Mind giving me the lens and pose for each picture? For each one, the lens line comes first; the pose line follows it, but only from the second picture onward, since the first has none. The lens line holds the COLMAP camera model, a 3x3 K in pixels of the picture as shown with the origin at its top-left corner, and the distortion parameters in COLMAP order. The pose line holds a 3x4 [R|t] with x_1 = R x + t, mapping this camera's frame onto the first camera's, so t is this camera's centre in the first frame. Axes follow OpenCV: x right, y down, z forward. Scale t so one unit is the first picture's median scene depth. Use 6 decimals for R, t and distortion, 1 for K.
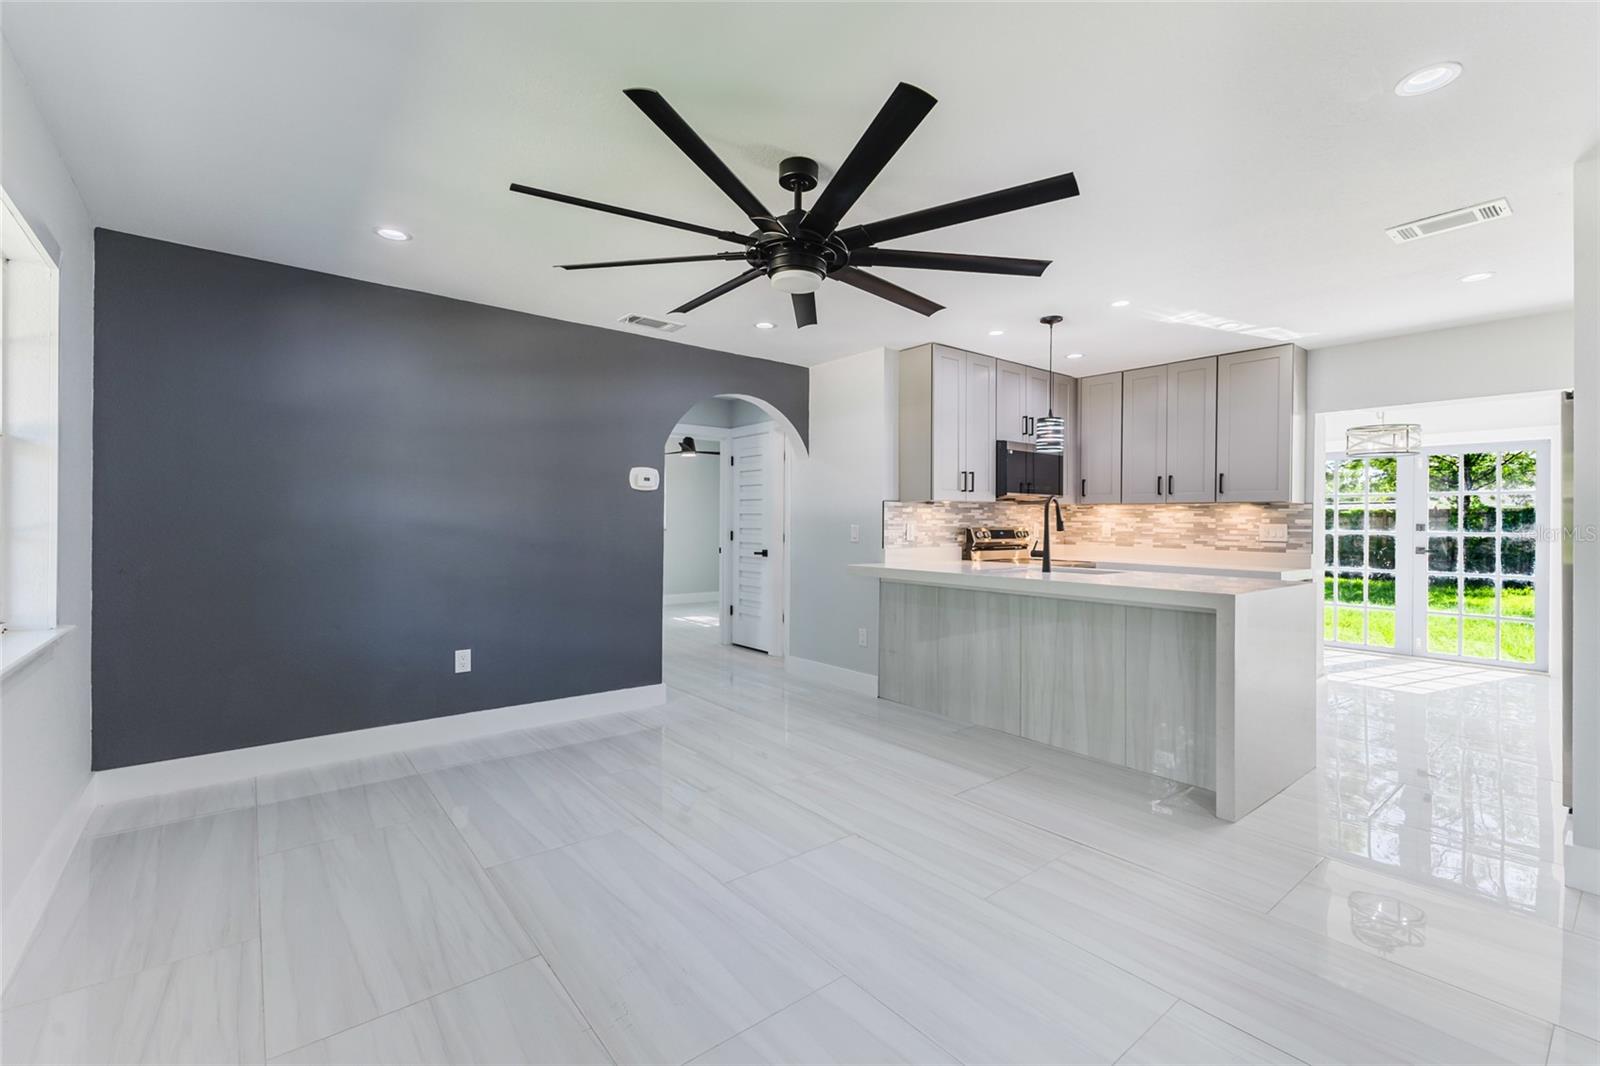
lens RADIAL K [[687.4, 0, 806.6], [0, 687.4, 520.5], [0, 0, 1]] dist [0.008945, -0.001240]
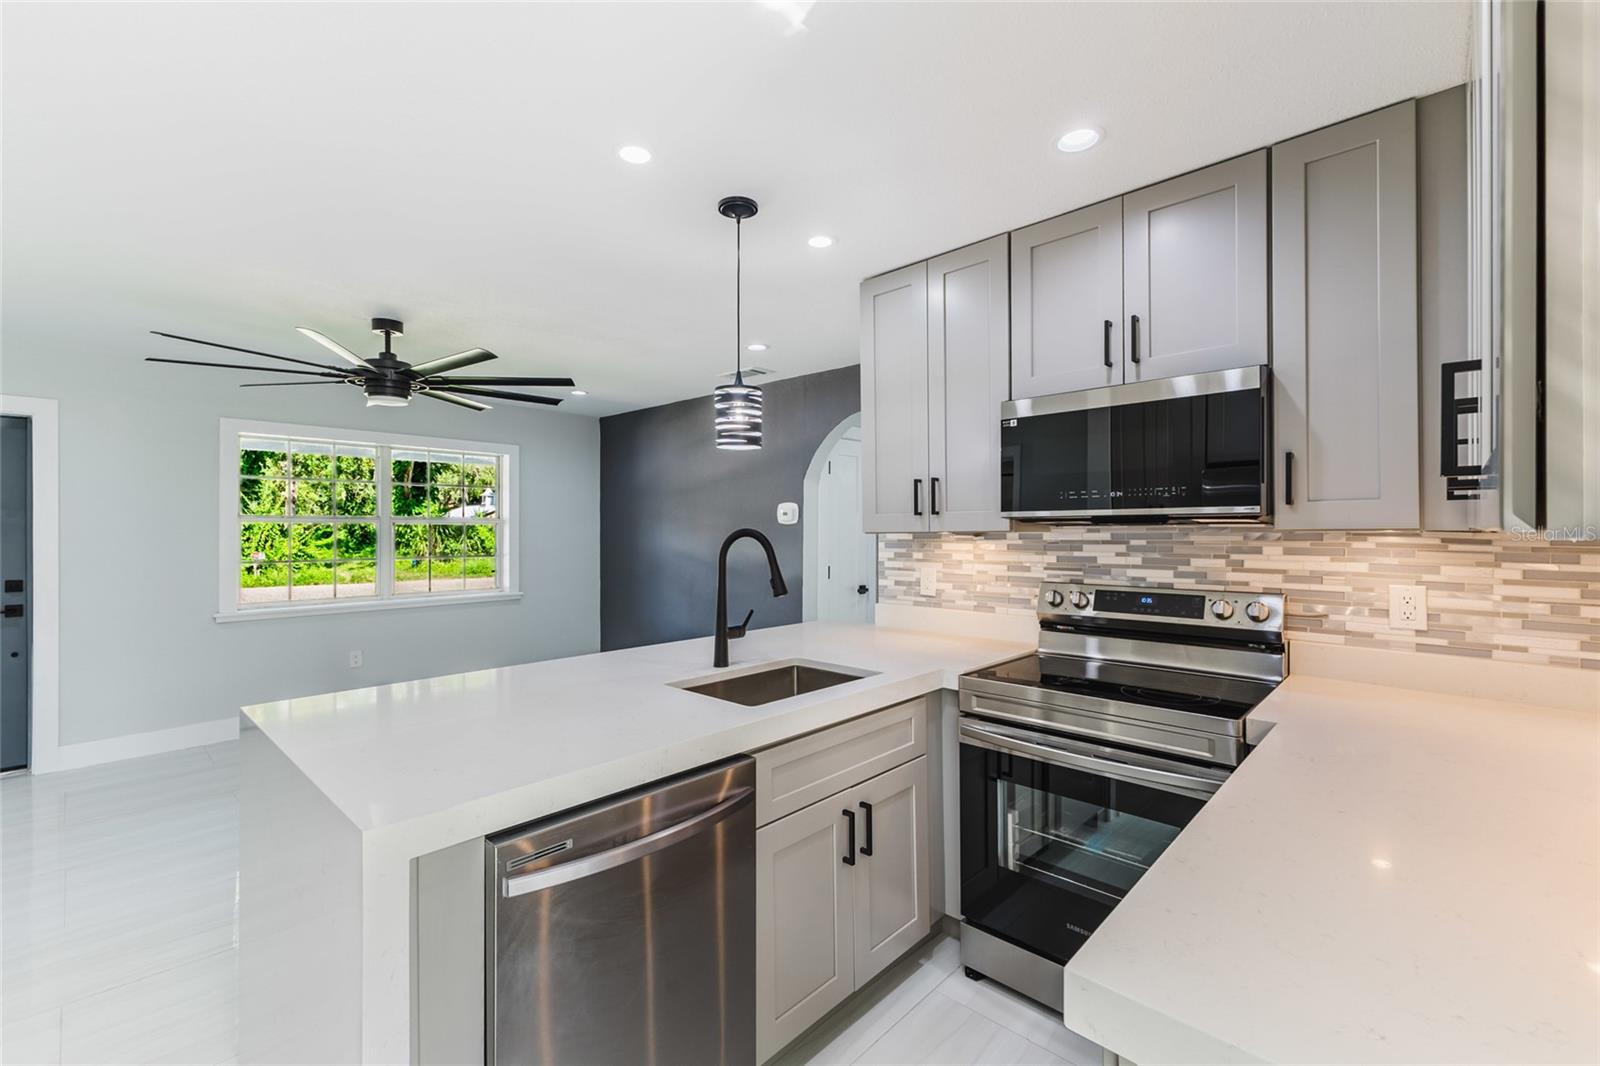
lens RADIAL K [[687.4, 0, 802.2], [0, 687.4, 527.3], [0, 0, 1]] dist [0.008945, -0.001240]
pose [[0.129410, -0.008758, -0.991552, 0.751101], [0.007404, 0.999942, -0.007865, -0.028100], [0.991563, -0.006324, 0.129468, 0.810376]]
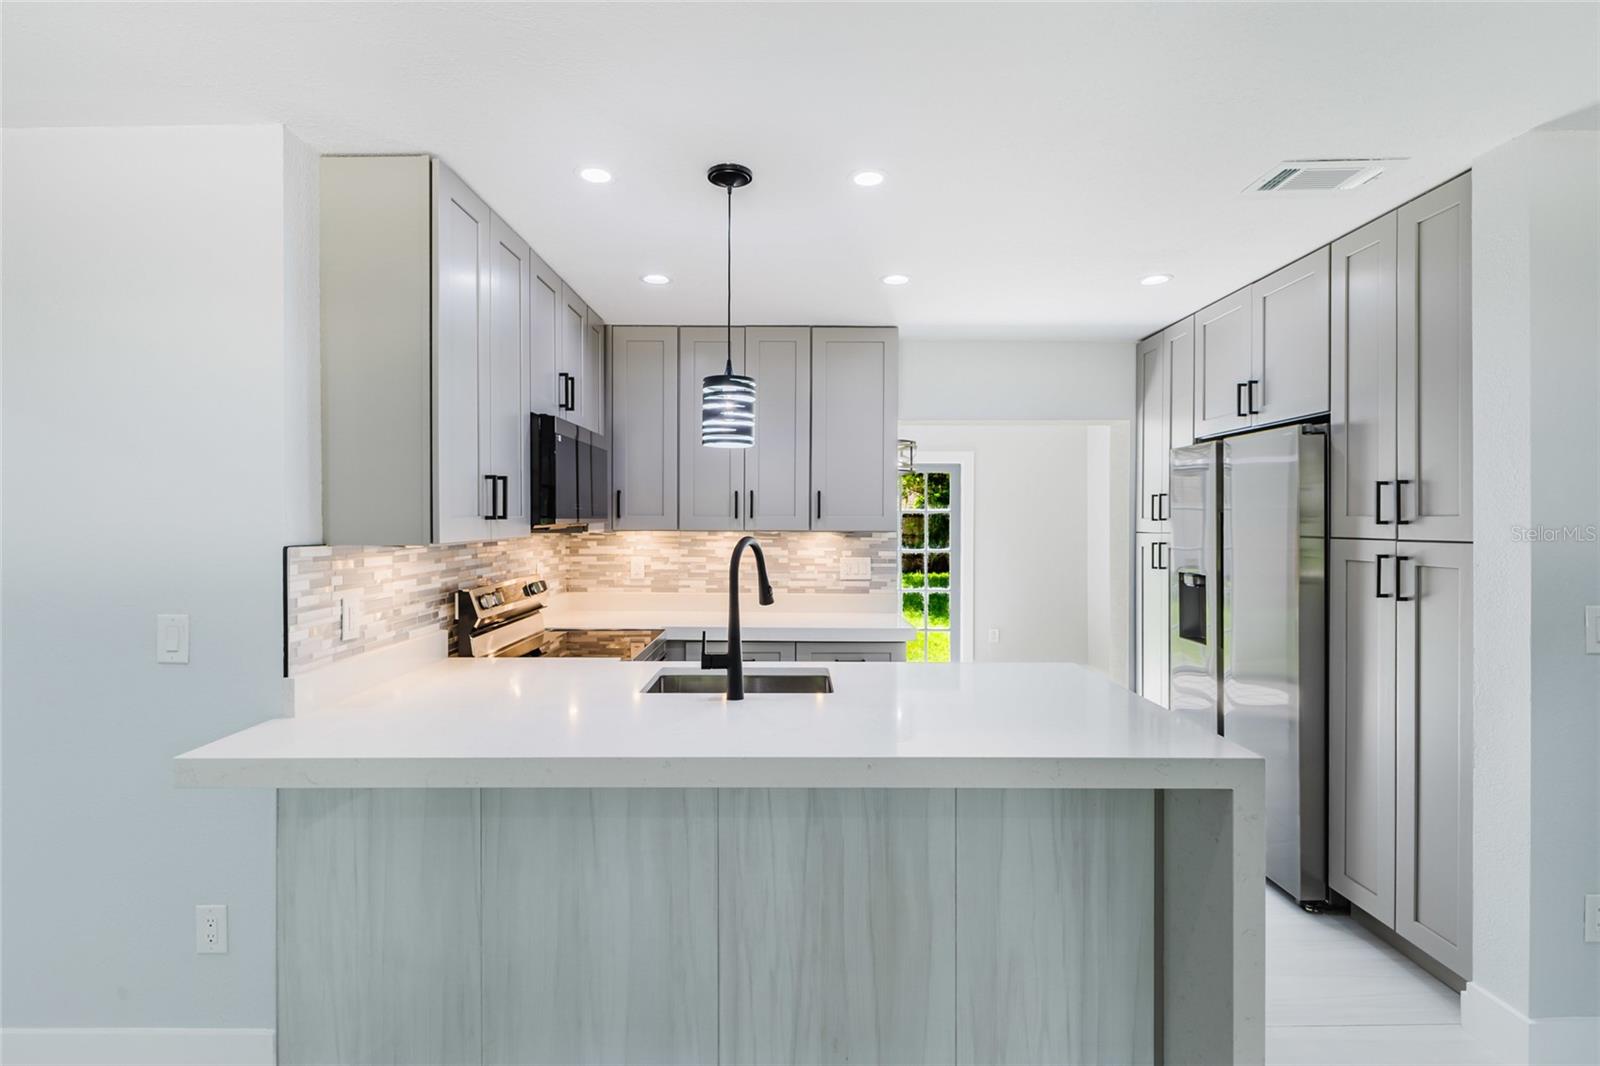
lens RADIAL K [[746.9, 0, 788.6], [0, 746.9, 526.6], [0, 0, 1]] dist [0.001419, -0.002186]
pose [[0.638109, -0.013655, 0.769825, -0.022069], [0.002250, 0.999872, 0.015871, -0.043601], [-0.769943, -0.008395, 0.638057, 0.523757]]
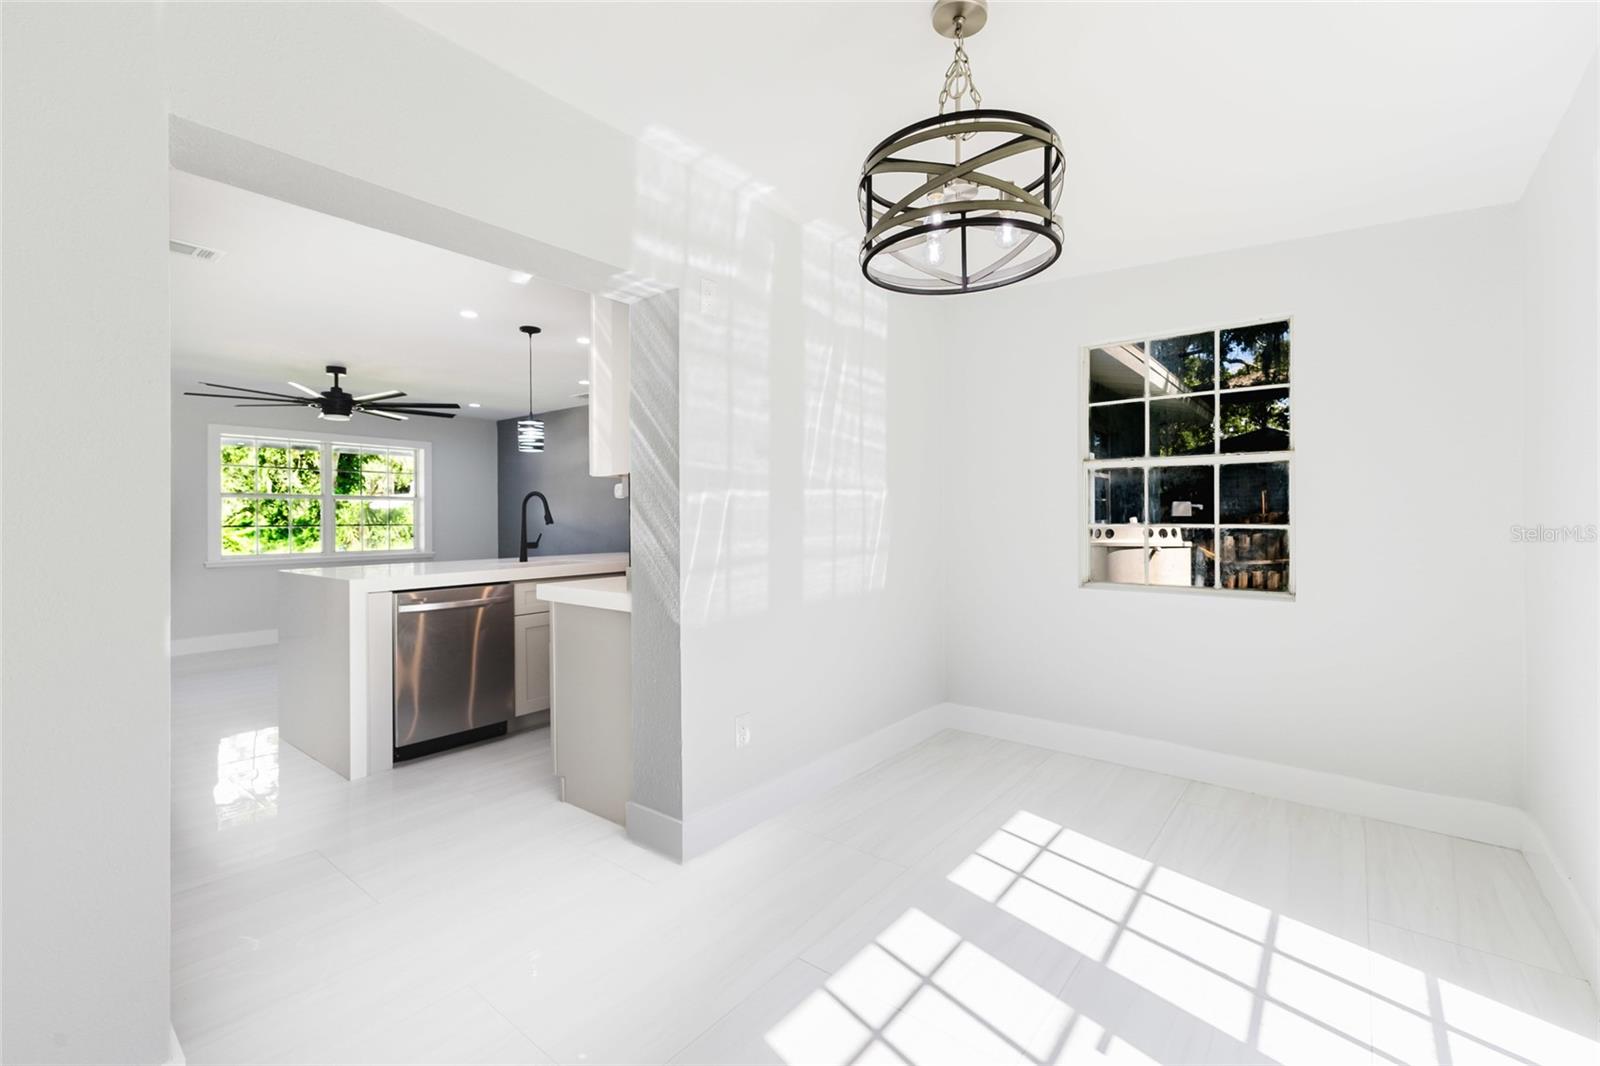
lens RADIAL K [[687.4, 0, 804.3], [0, 687.4, 512.7], [0, 0, 1]] dist [0.008945, -0.001240]
pose [[0.210050, -0.015109, -0.977574, 1.248774], [0.014640, 0.999817, -0.012307, 0.012521], [0.977581, -0.011726, 0.210233, 0.986690]]
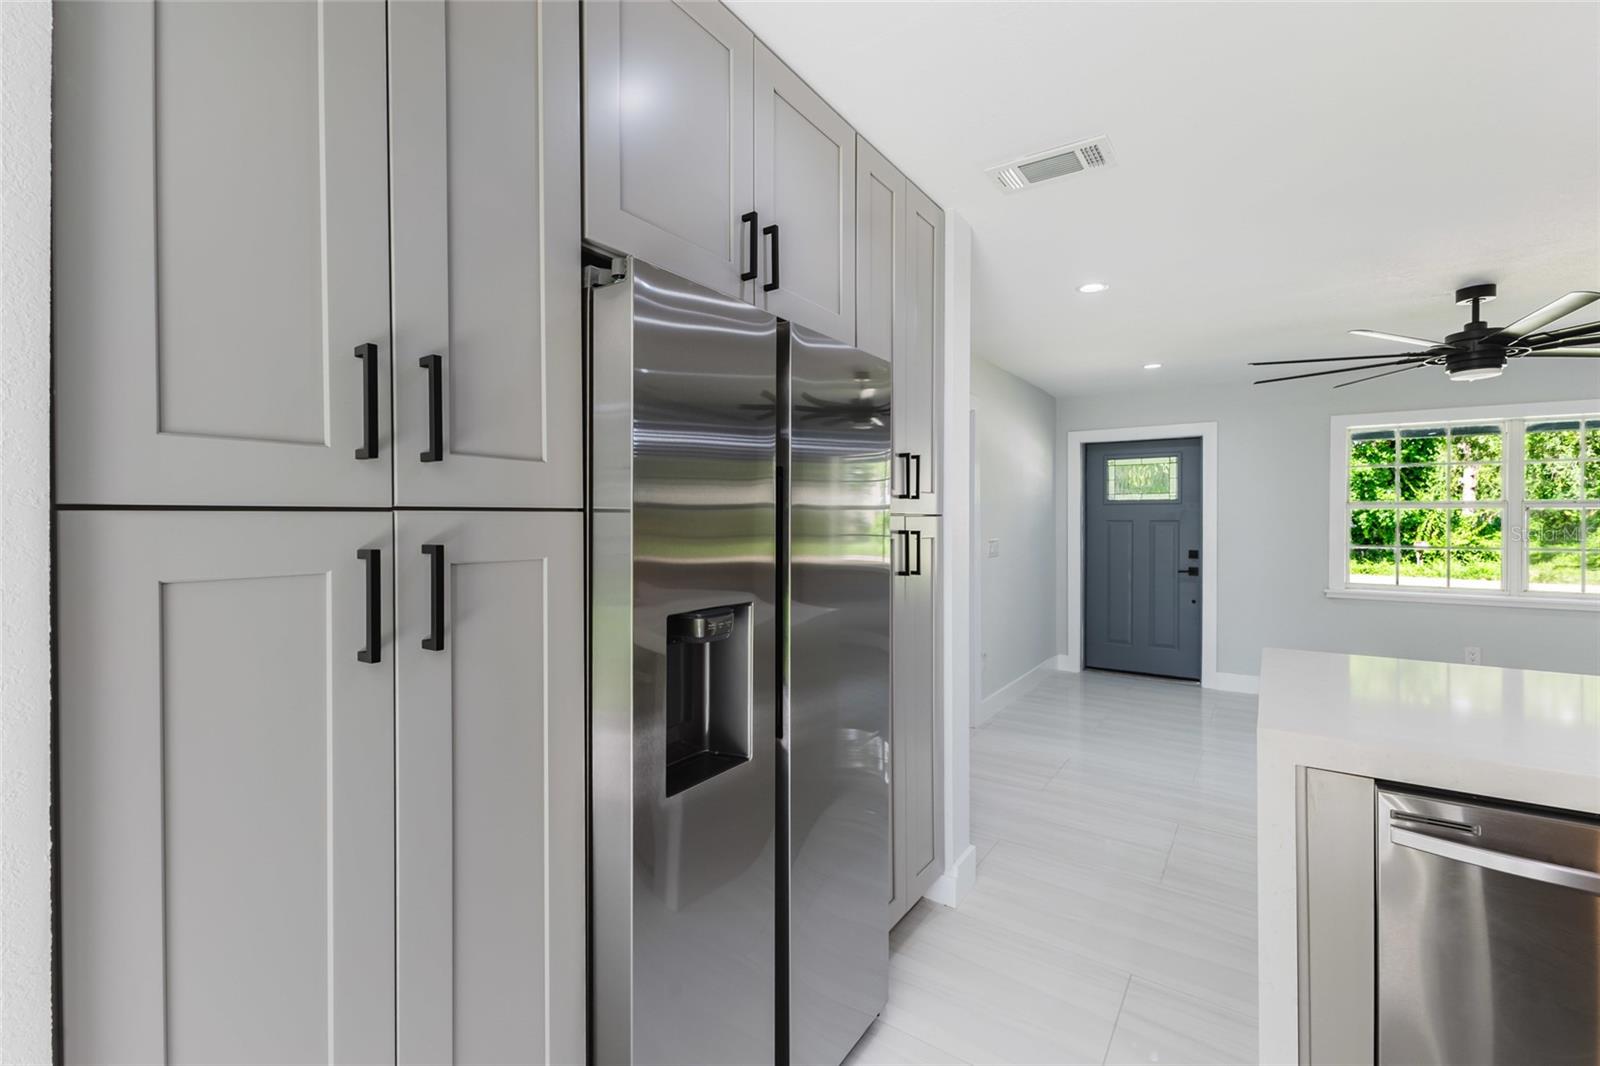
lens RADIAL K [[687.4, 0, 806.0], [0, 687.4, 523.0], [0, 0, 1]] dist [0.008945, -0.001240]
pose [[-0.957802, -0.005922, -0.287369, 0.790194], [-0.006410, 0.999979, 0.000759, -0.022314], [0.287359, 0.002569, -0.957820, 0.929051]]
